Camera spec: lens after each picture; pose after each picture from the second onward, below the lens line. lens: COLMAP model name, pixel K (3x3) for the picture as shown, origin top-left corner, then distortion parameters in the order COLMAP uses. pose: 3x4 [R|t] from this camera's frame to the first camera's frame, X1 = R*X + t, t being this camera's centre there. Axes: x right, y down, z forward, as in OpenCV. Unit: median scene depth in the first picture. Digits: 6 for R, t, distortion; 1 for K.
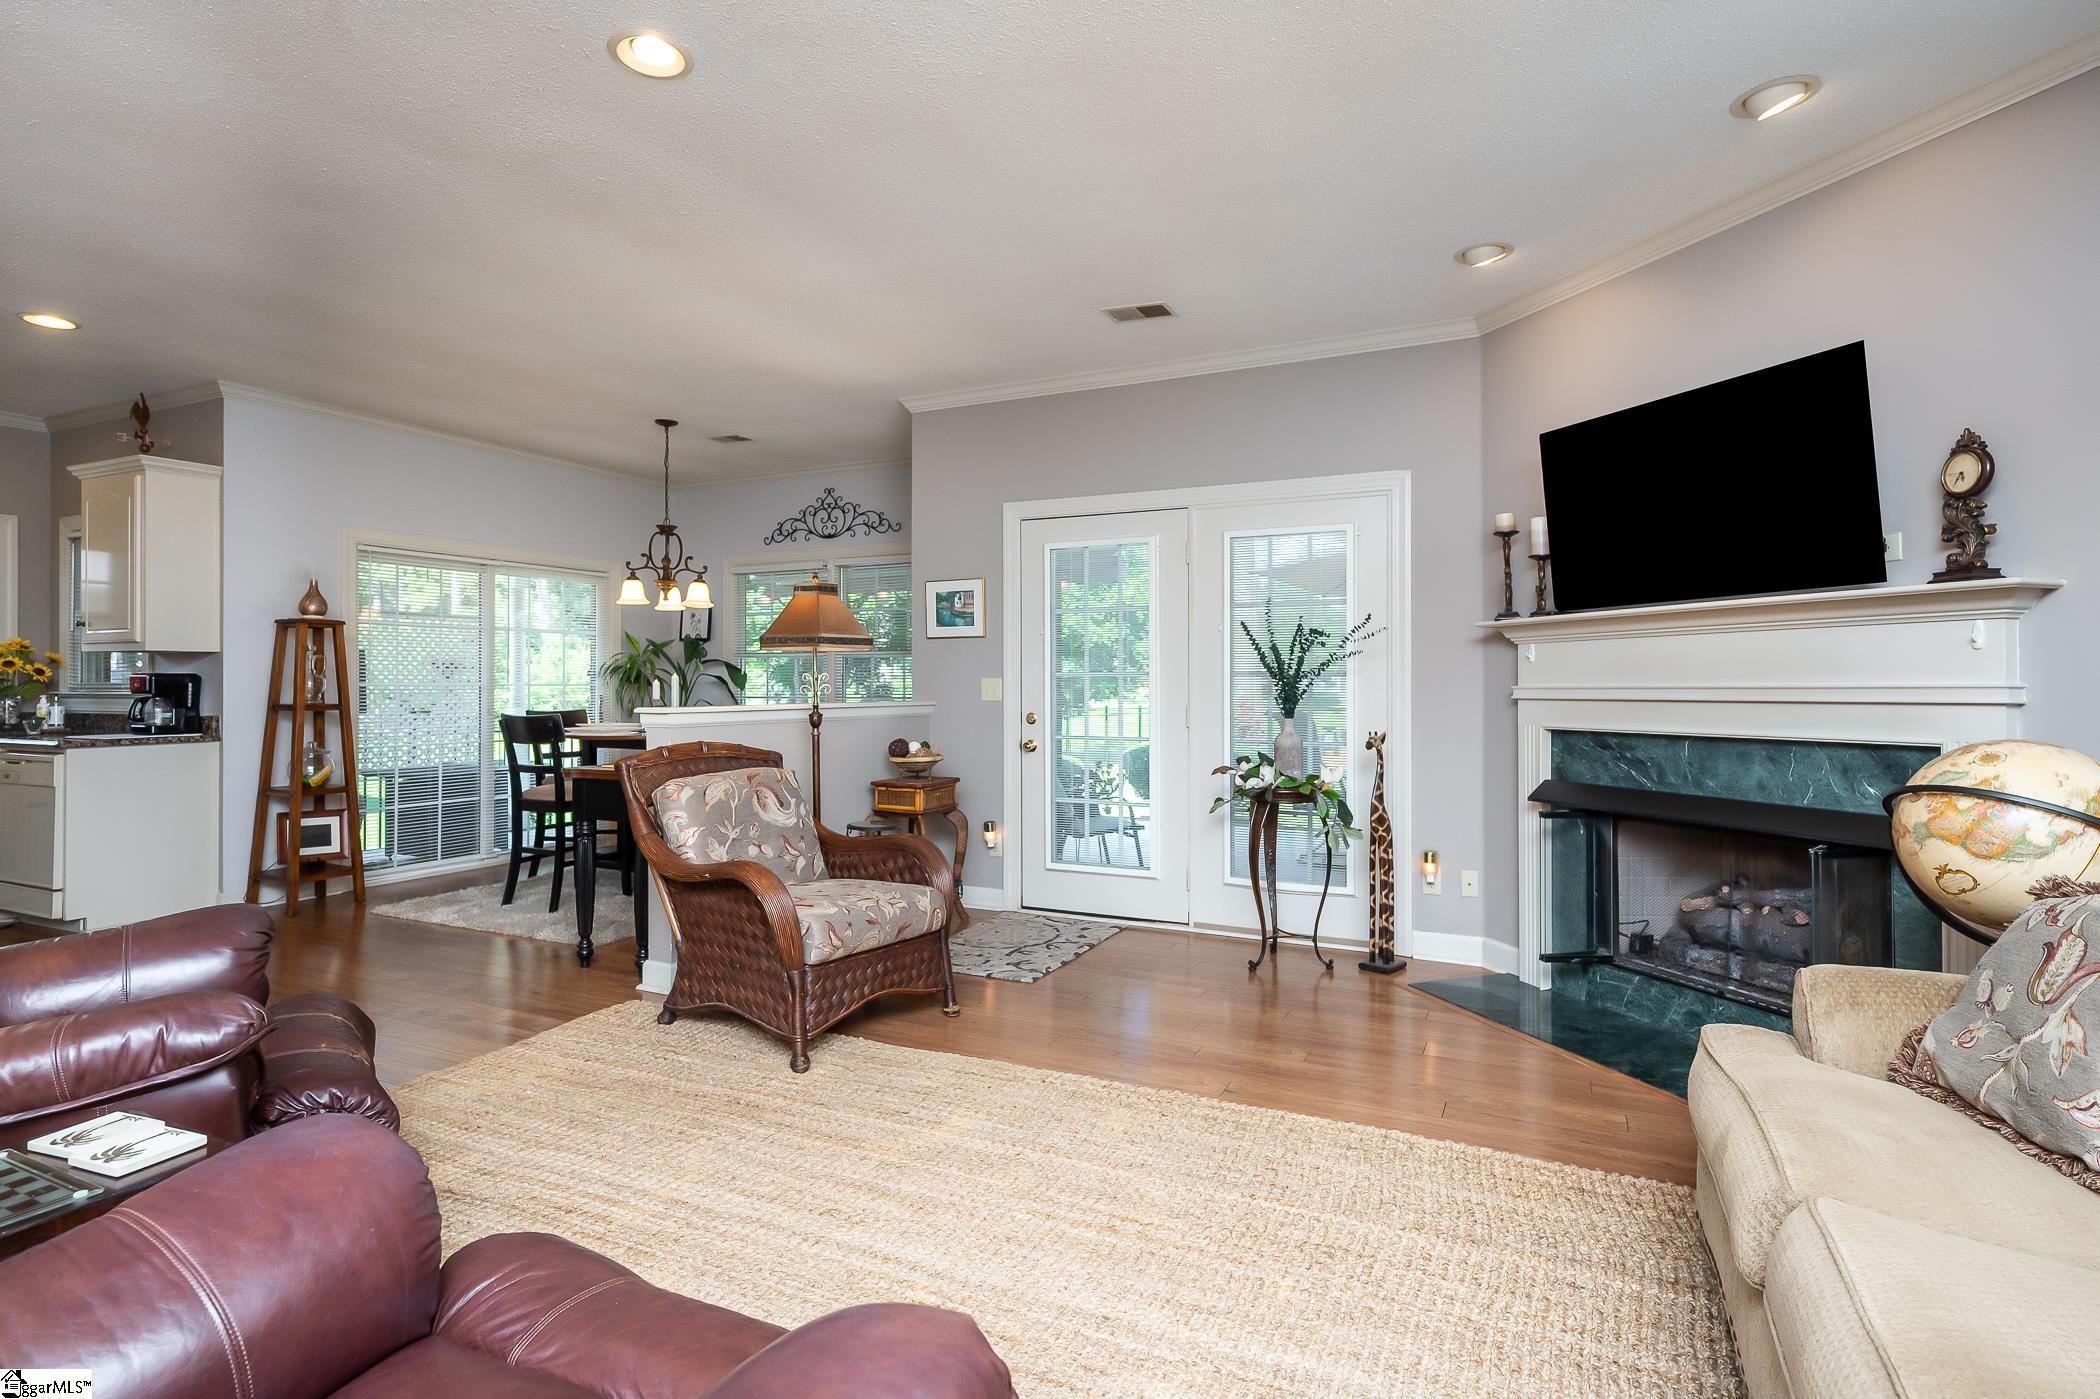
lens RADIAL K [[1036.2, 0, 1063.7], [0, 1036.2, 676.2], [0, 0, 1]] dist [-0.002242, -0.002352]
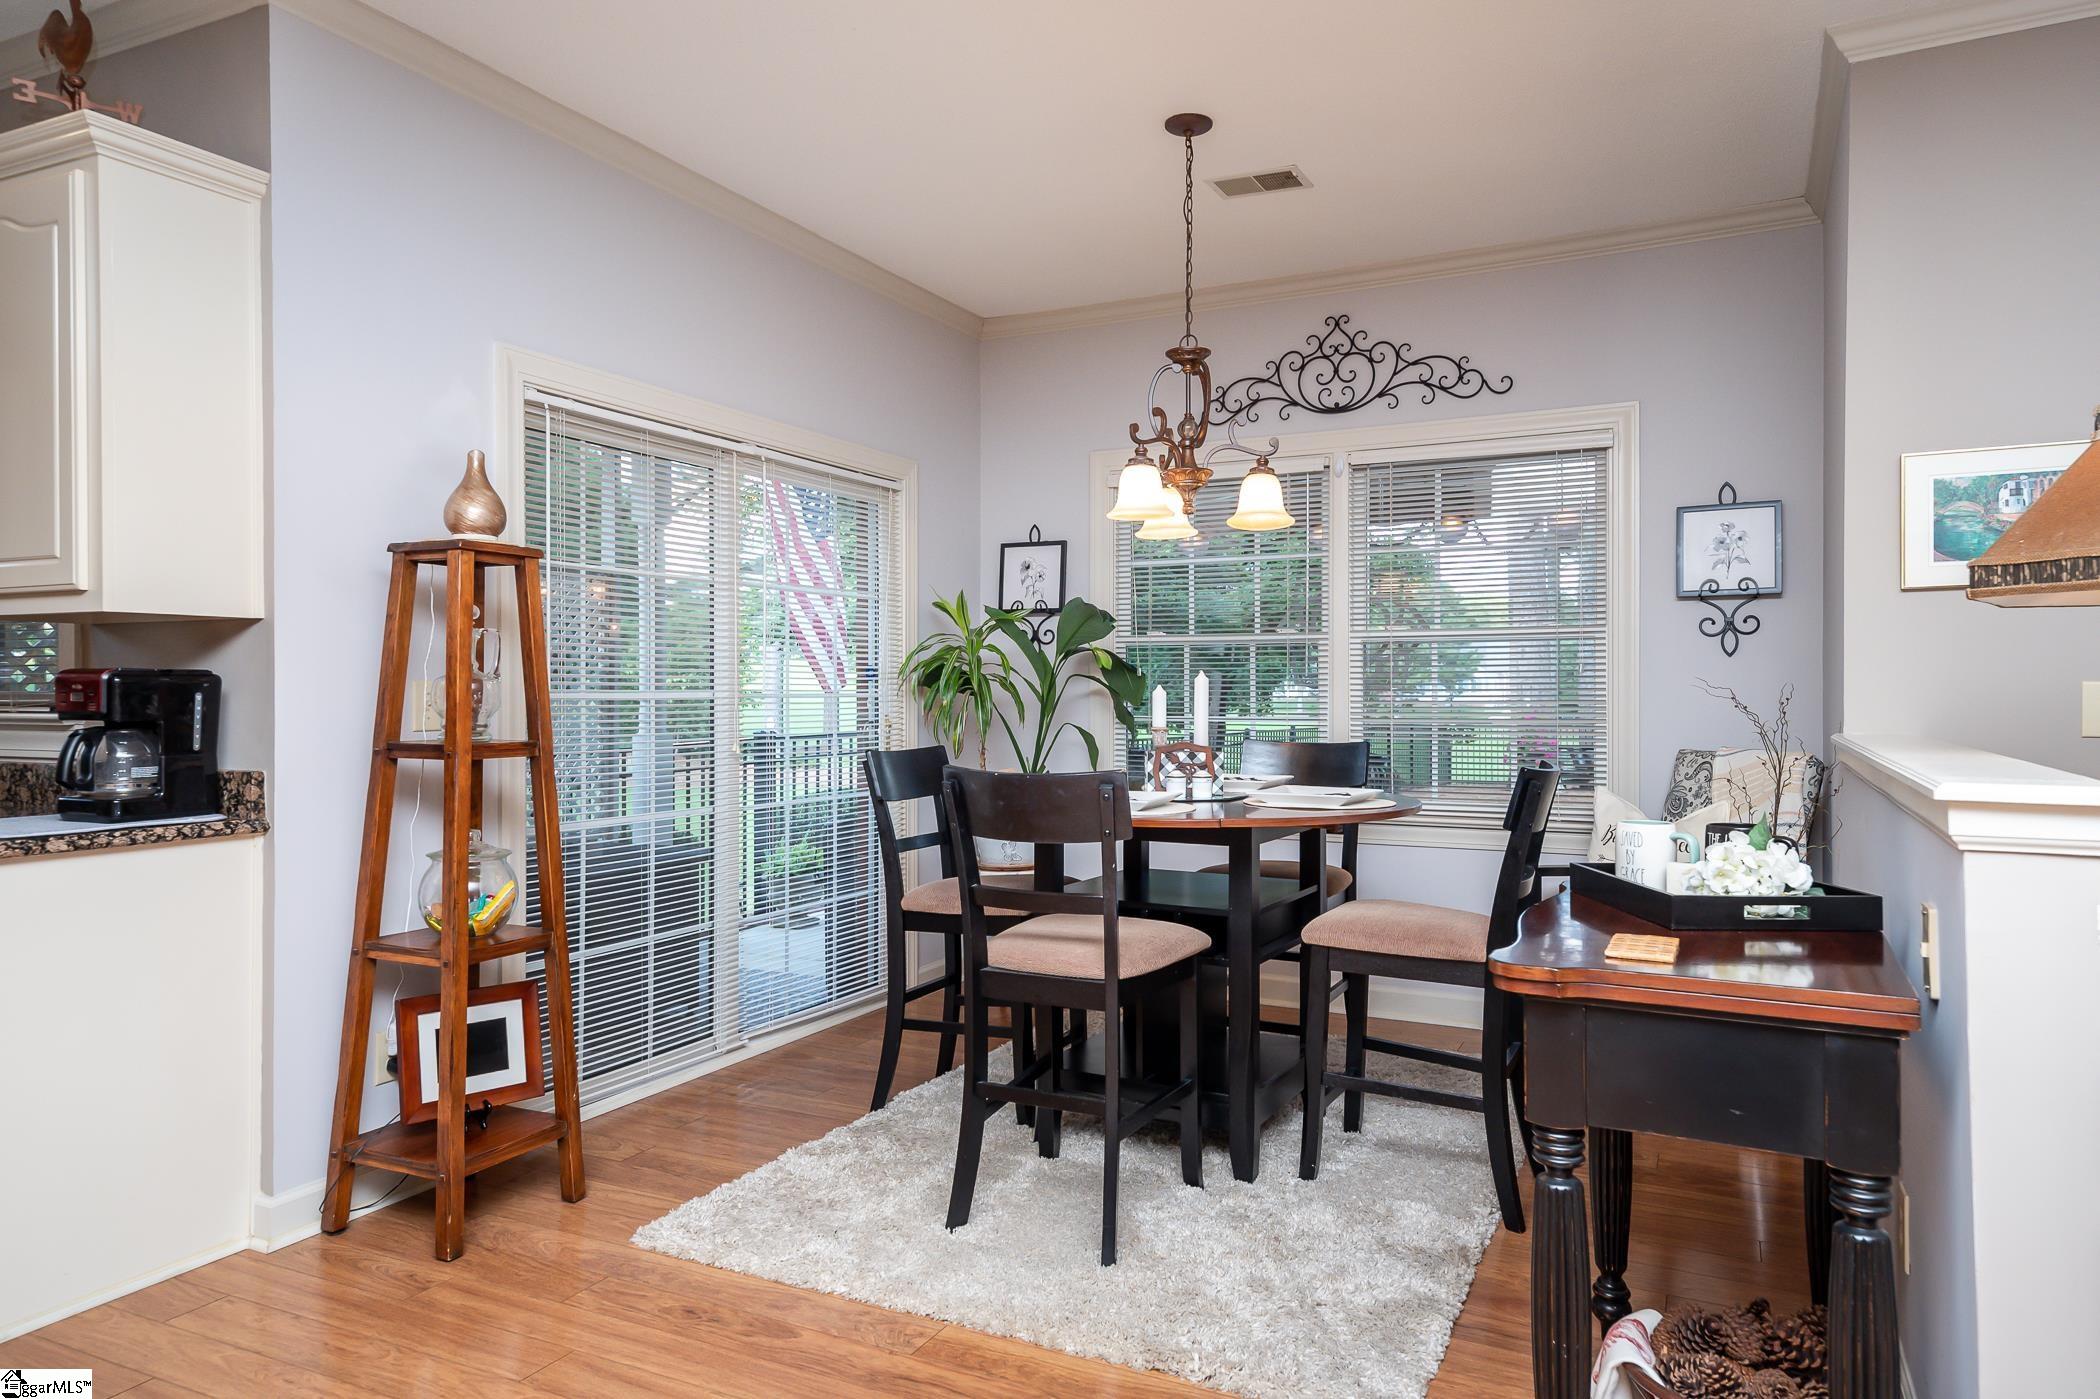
lens RADIAL K [[1318.8, 0, 1068.9], [0, 1318.8, 692.1], [0, 0, 1]] dist [0.024686, -0.008261]
pose [[0.999934, 0.000704, -0.011428, -0.470085], [-0.000635, 0.999981, 0.006082, 0.002808], [0.011432, -0.006075, 0.999916, 0.451655]]
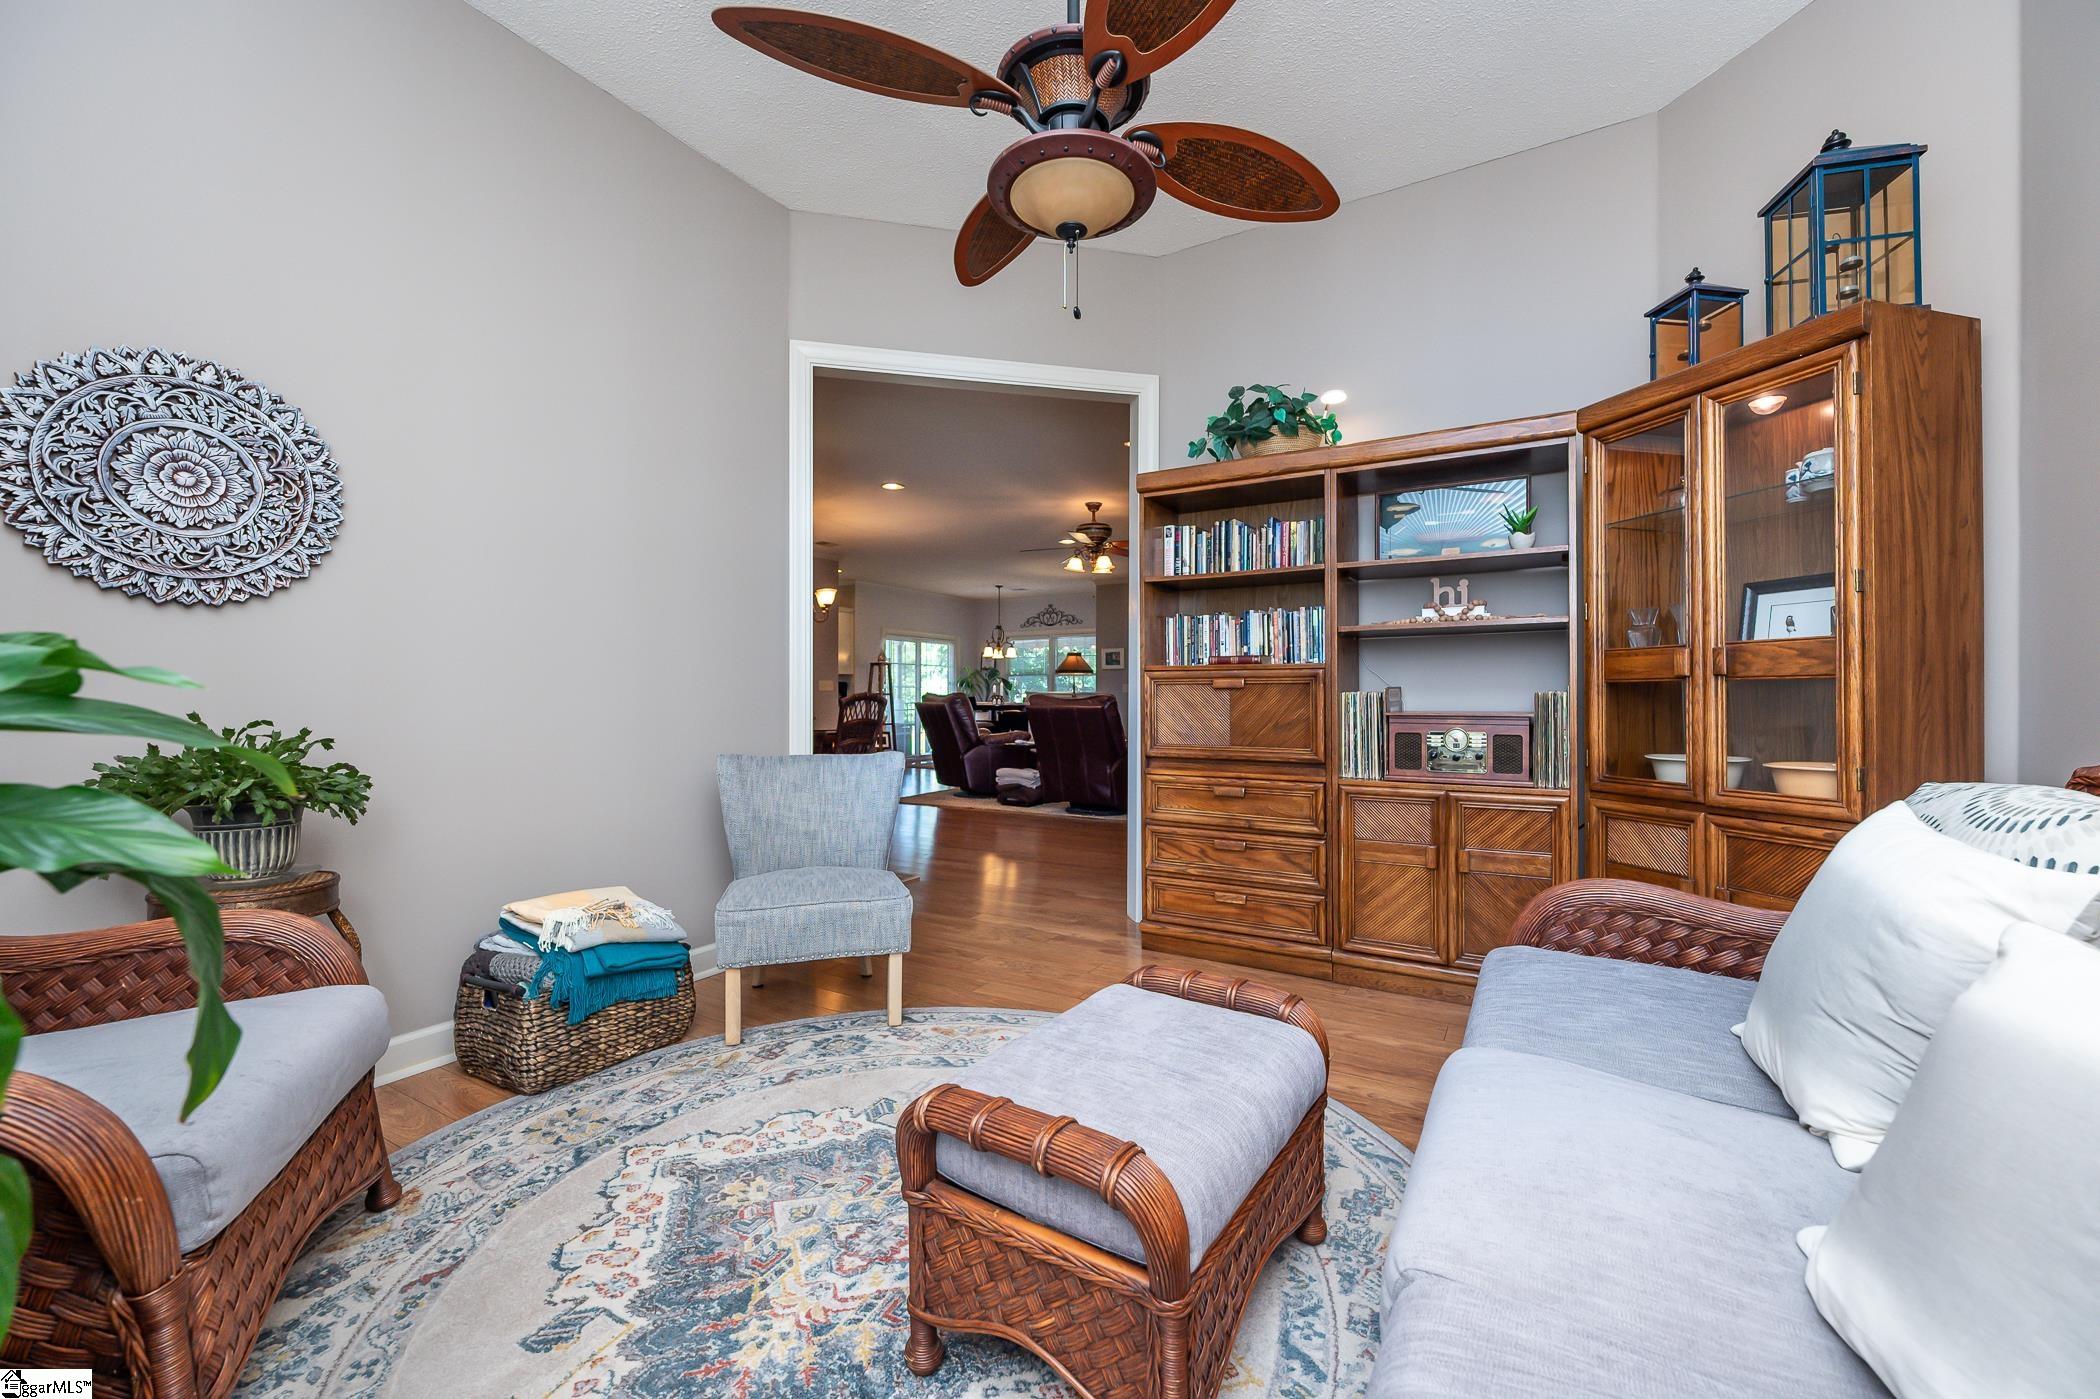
lens RADIAL K [[864.6, 0, 1045.7], [0, 864.6, 695.1], [0, 0, 1]] dist [-0.001561, -0.000138]
pose [[0.993944, 0.002845, -0.109854, -0.029168], [-0.002952, 0.999995, -0.000814, 0.033341], [0.109851, 0.001133, 0.993947, -1.257955]]
